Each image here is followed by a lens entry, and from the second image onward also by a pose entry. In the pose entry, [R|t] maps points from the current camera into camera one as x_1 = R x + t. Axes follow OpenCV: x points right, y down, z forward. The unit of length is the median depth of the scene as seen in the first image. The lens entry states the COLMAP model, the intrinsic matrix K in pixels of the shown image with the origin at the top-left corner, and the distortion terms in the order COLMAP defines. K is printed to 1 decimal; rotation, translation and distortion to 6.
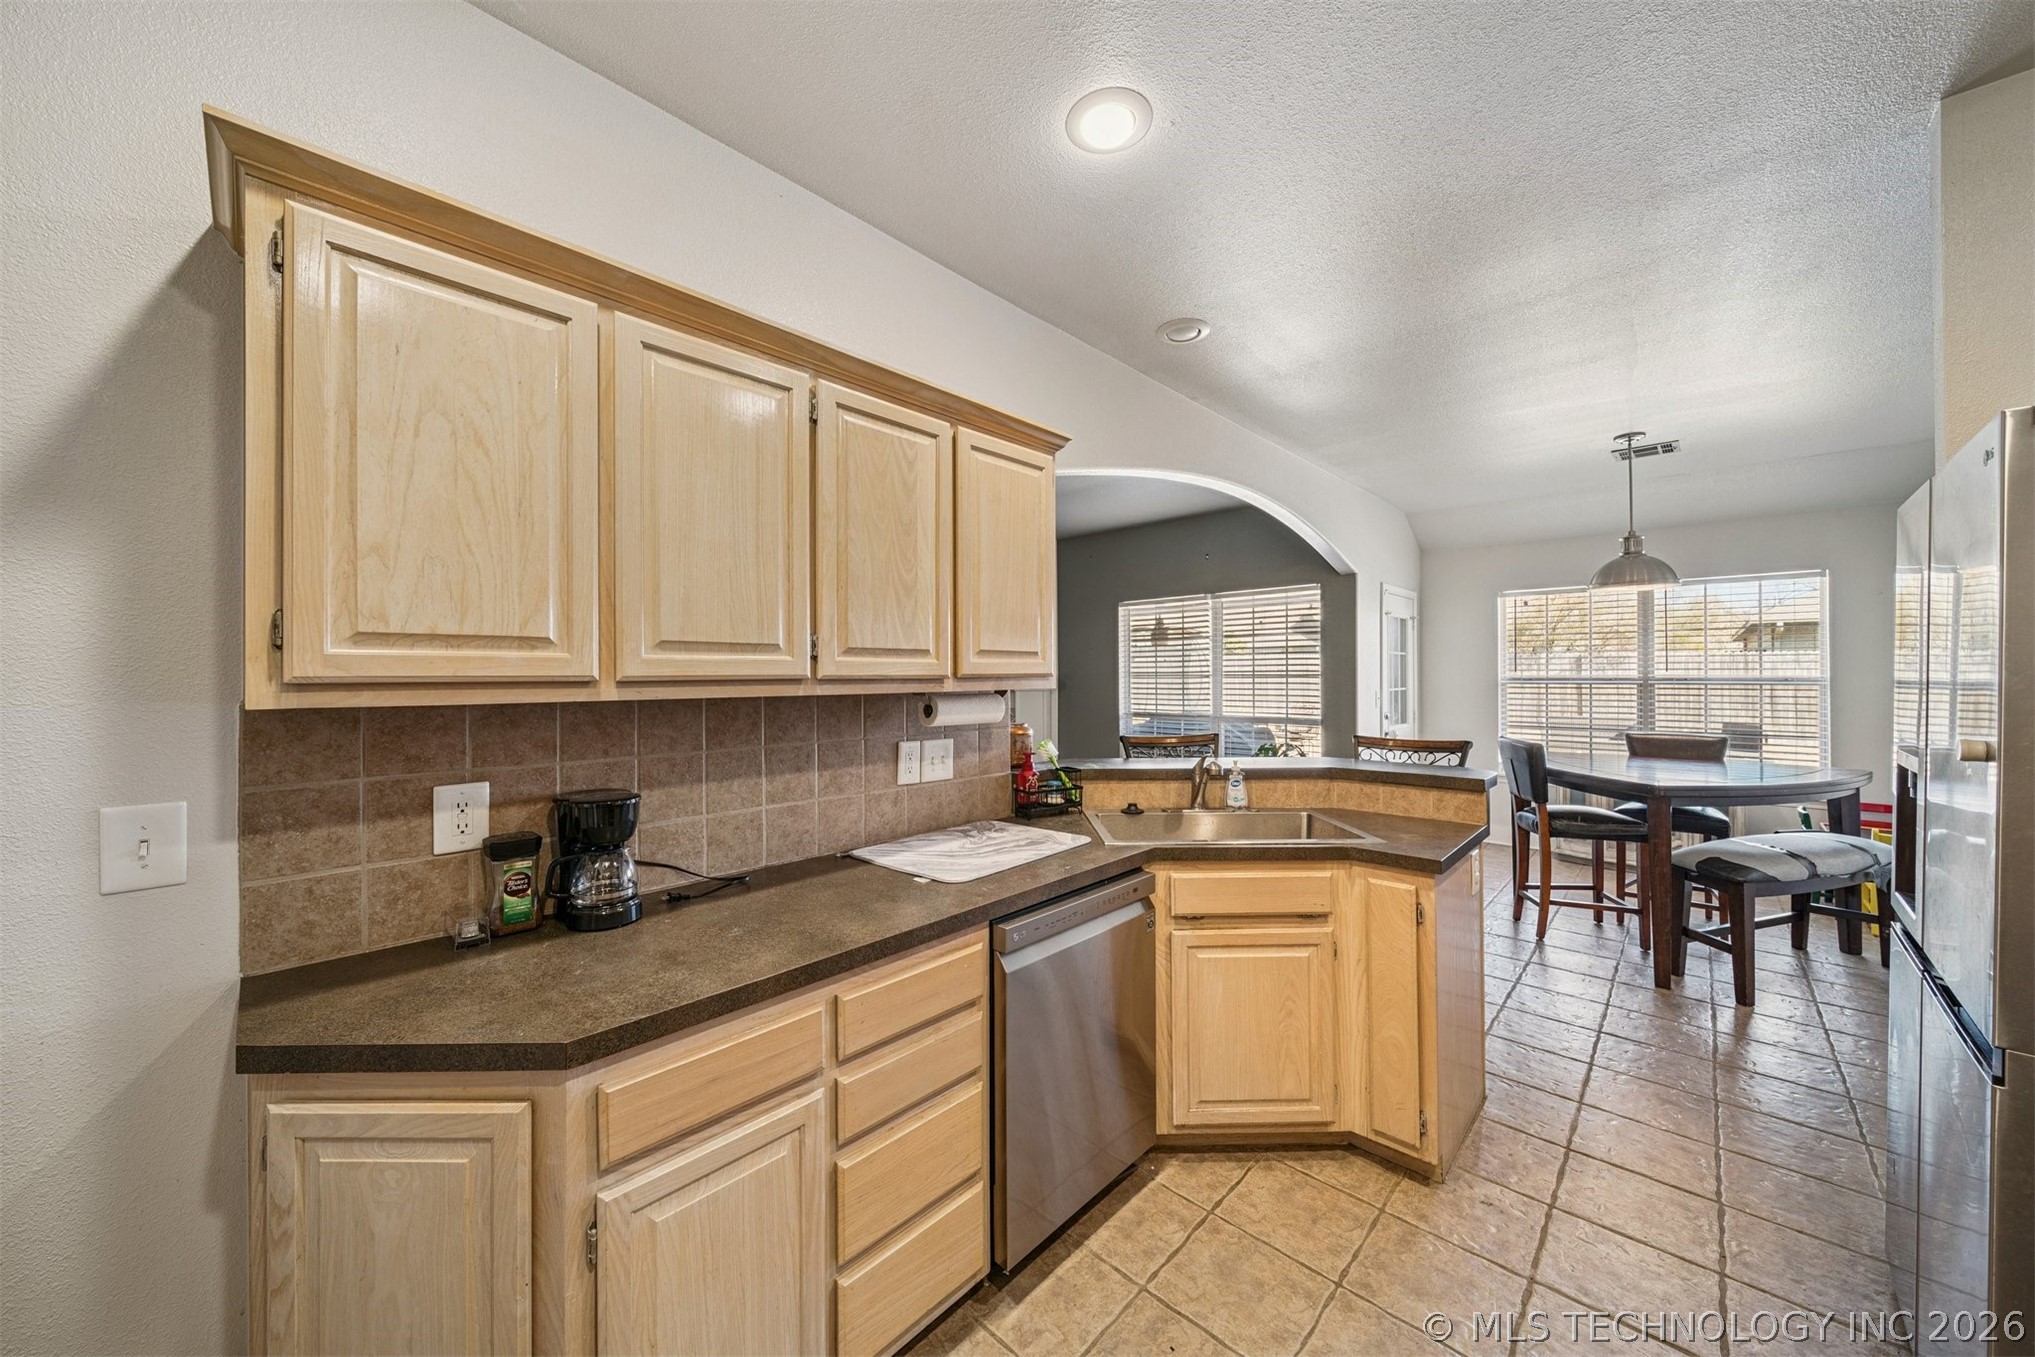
lens RADIAL K [[718.4, 0, 1005.2], [0, 718.4, 672.4], [0, 0, 1]] dist [-0.000879, -0.000536]
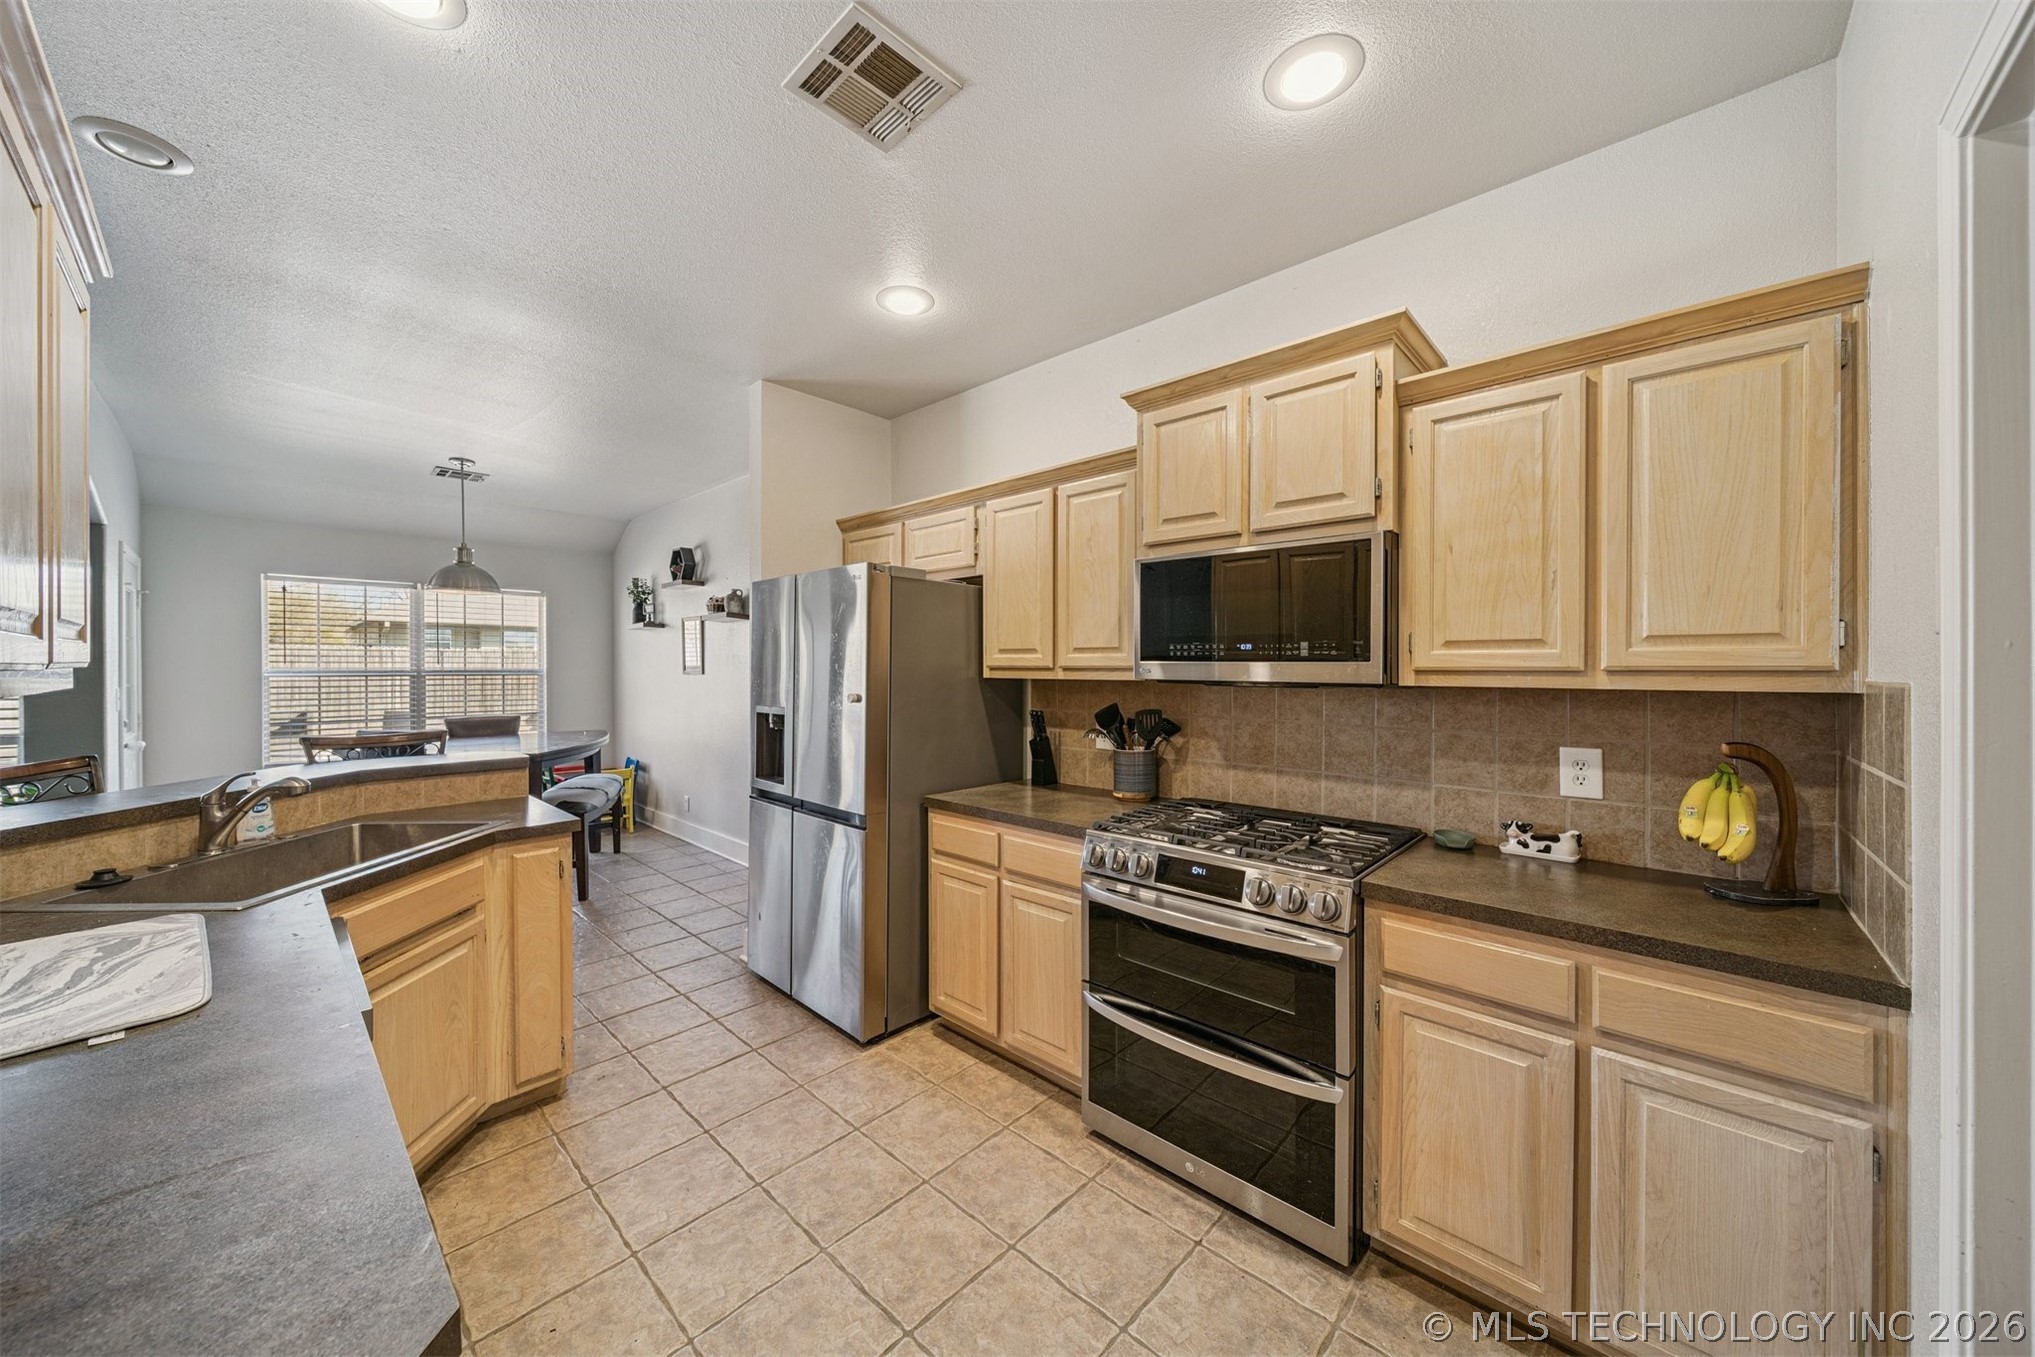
lens RADIAL K [[718.4, 0, 1008.4], [0, 718.4, 672.2], [0, 0, 1]] dist [-0.000879, -0.000536]
pose [[-0.027158, -0.002029, 0.999629, -0.566747], [-0.007378, 0.999971, 0.001829, 0.004604], [-0.999604, -0.007325, -0.027172, 0.278839]]
